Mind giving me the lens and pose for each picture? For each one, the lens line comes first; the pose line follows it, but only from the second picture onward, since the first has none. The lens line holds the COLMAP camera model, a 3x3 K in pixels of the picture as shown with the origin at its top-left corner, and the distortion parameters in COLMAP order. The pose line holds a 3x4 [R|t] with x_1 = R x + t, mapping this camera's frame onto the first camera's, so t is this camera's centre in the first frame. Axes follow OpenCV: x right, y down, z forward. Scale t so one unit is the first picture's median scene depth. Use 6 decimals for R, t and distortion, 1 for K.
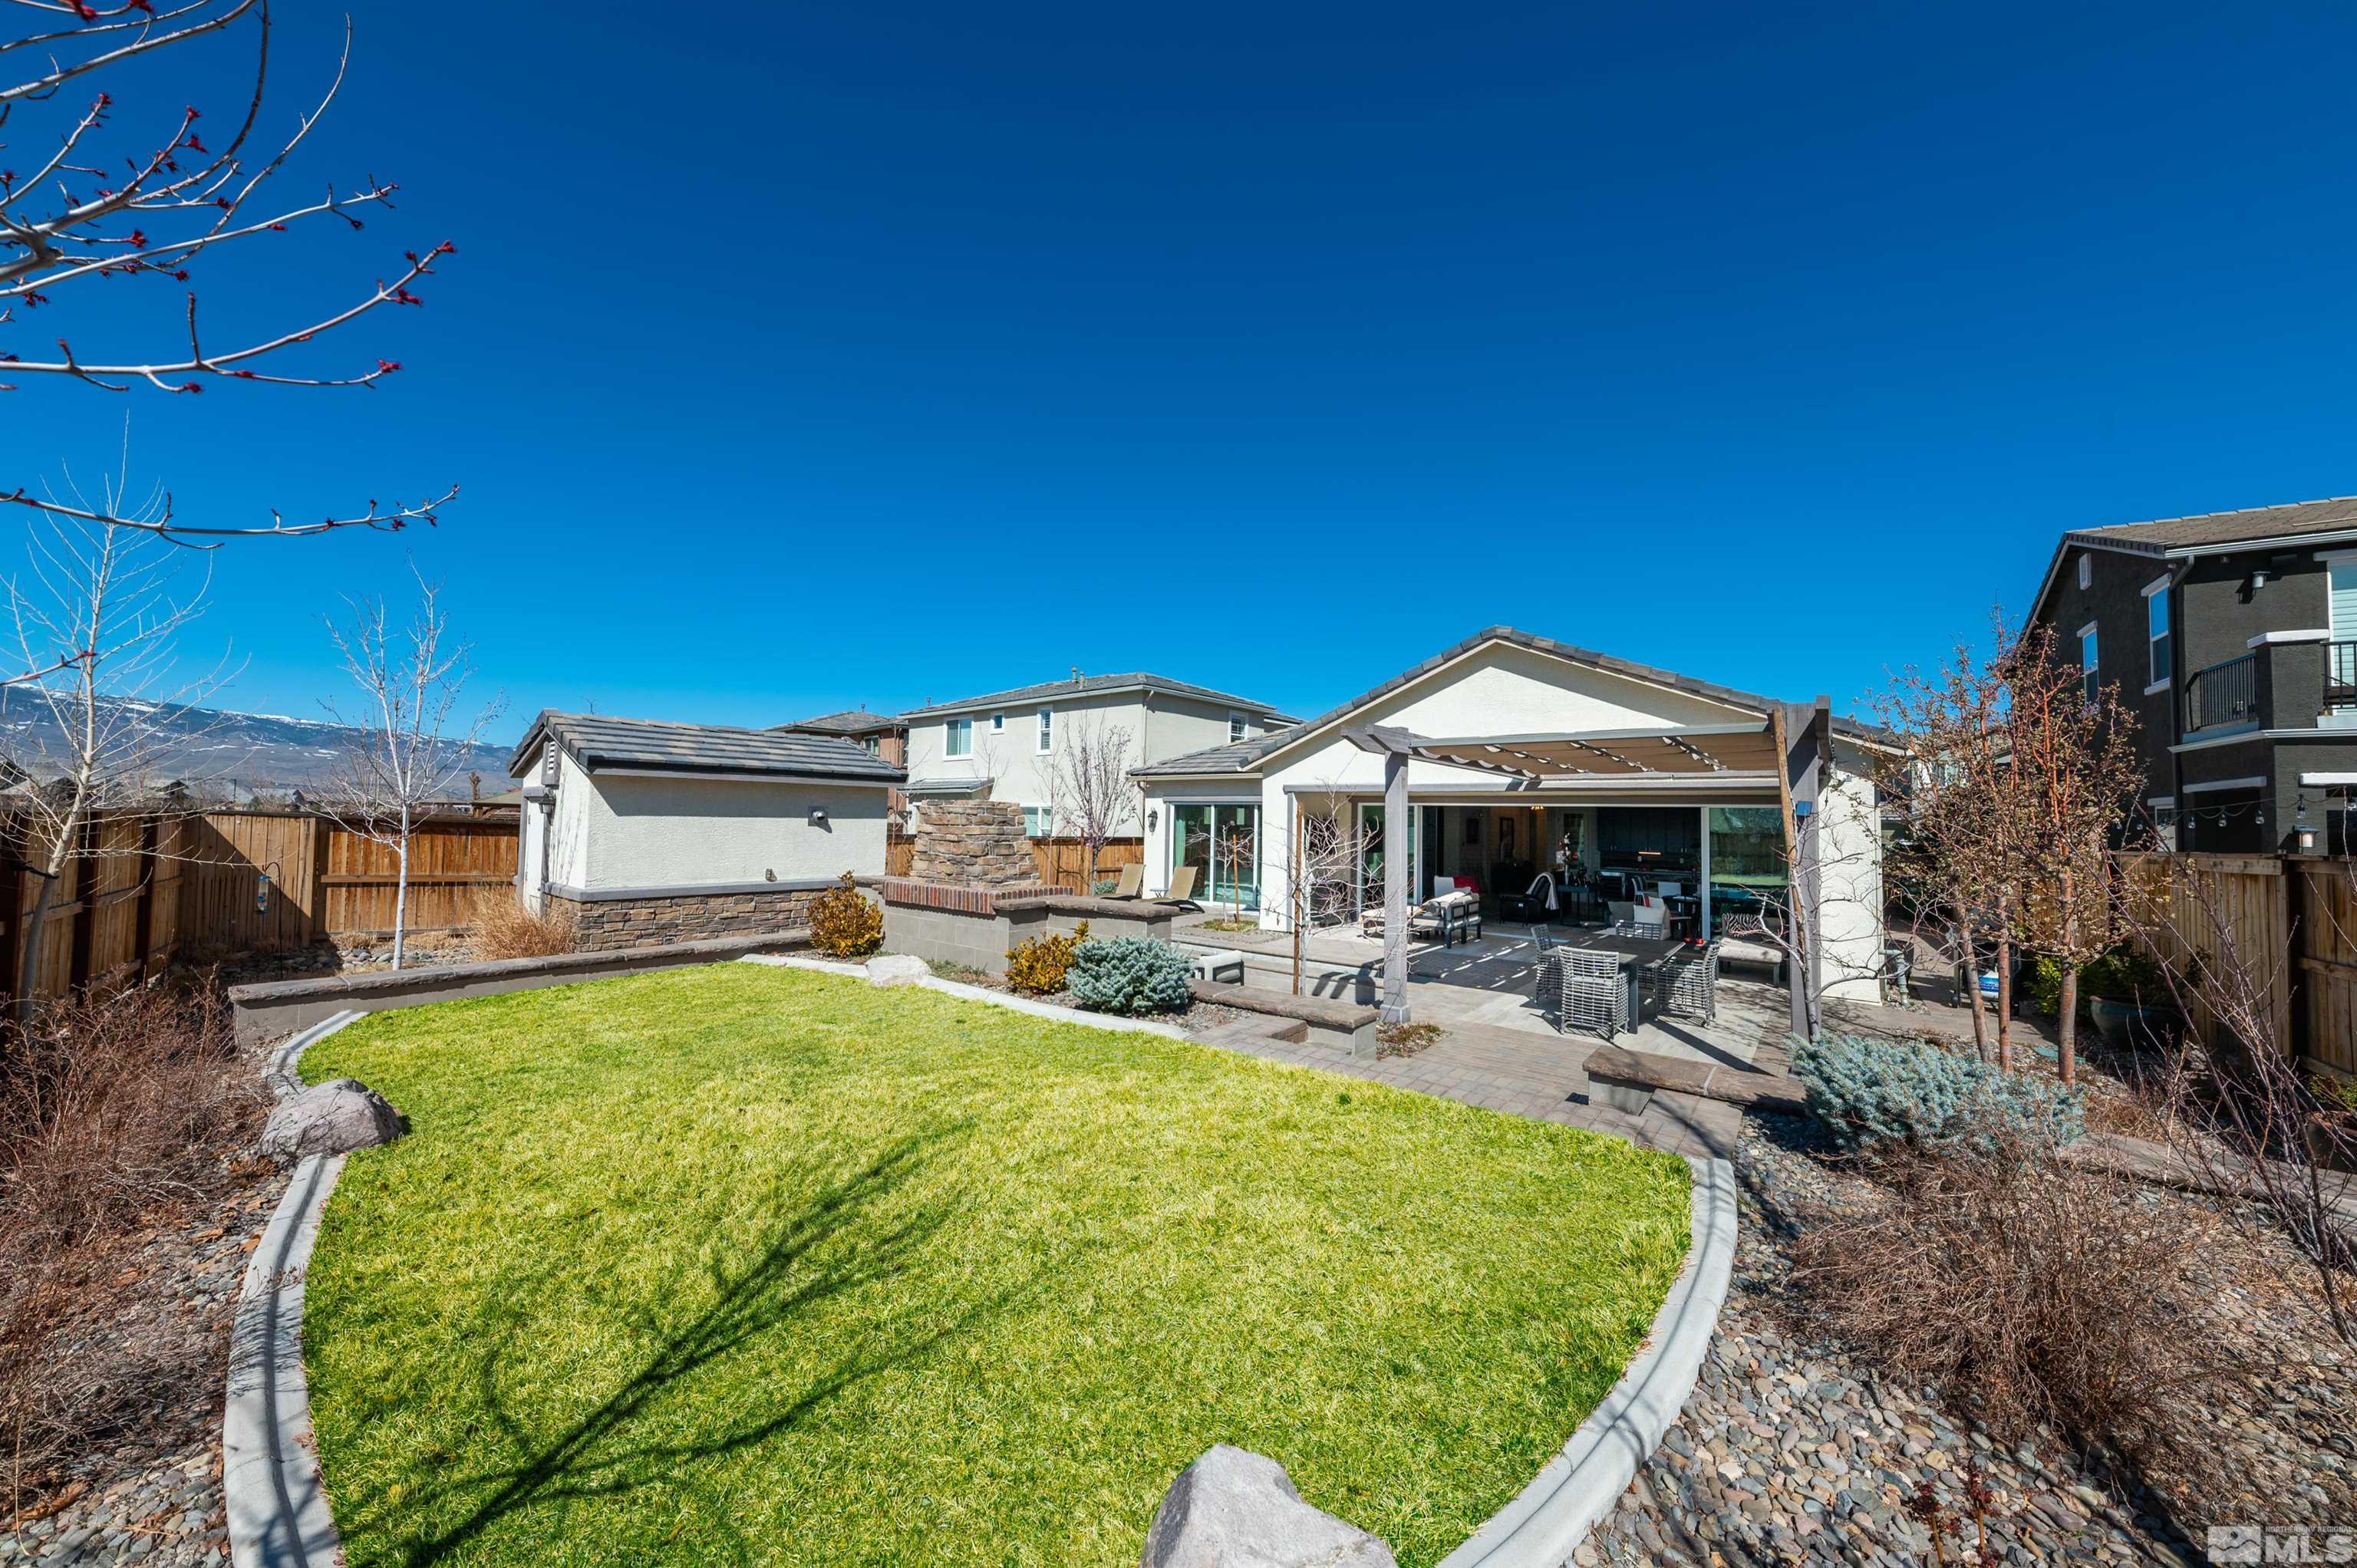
lens RADIAL K [[818.5, 0, 1173.0], [0, 818.5, 796.0], [0, 0, 1]] dist [-0.000936, -0.000089]
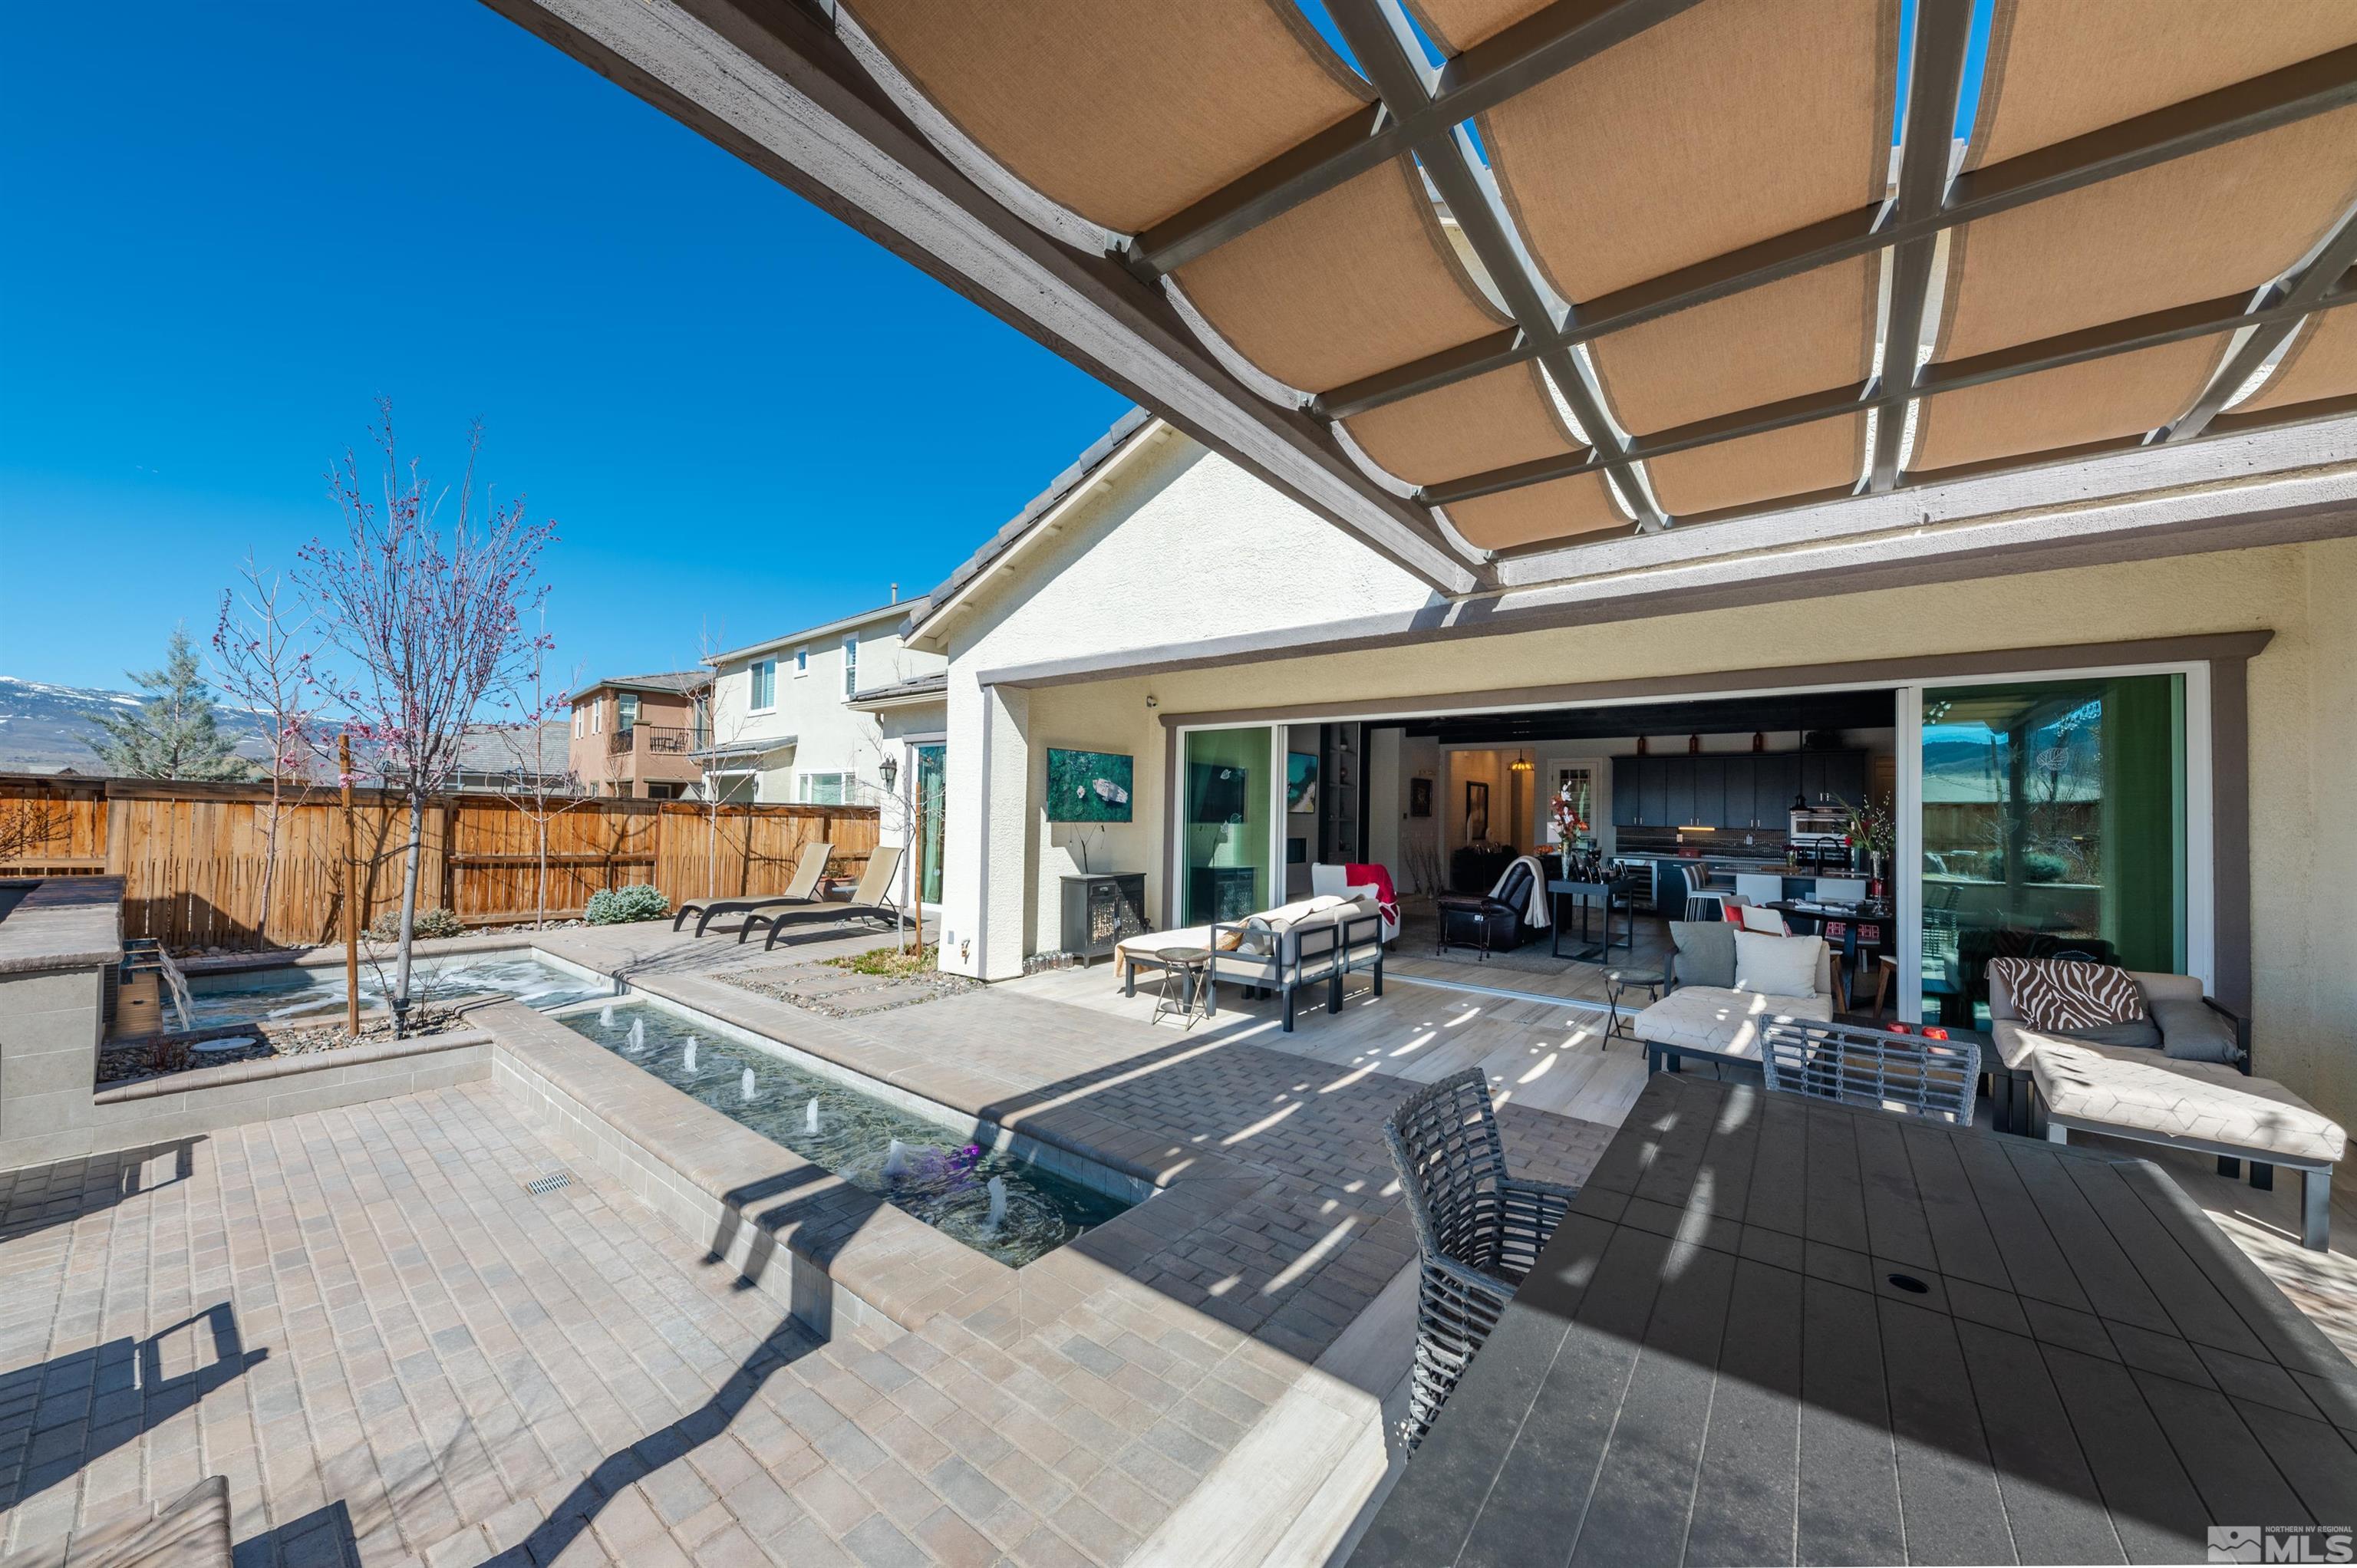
lens RADIAL K [[813.8, 0, 1182.0], [0, 813.8, 795.3], [0, 0, 1]] dist [0.000023, -0.000011]
pose [[0.999923, 0.001103, 0.012325, 0.248556], [-0.001156, 0.999990, 0.004265, 0.057139], [-0.012320, -0.004279, 0.999915, 0.523887]]
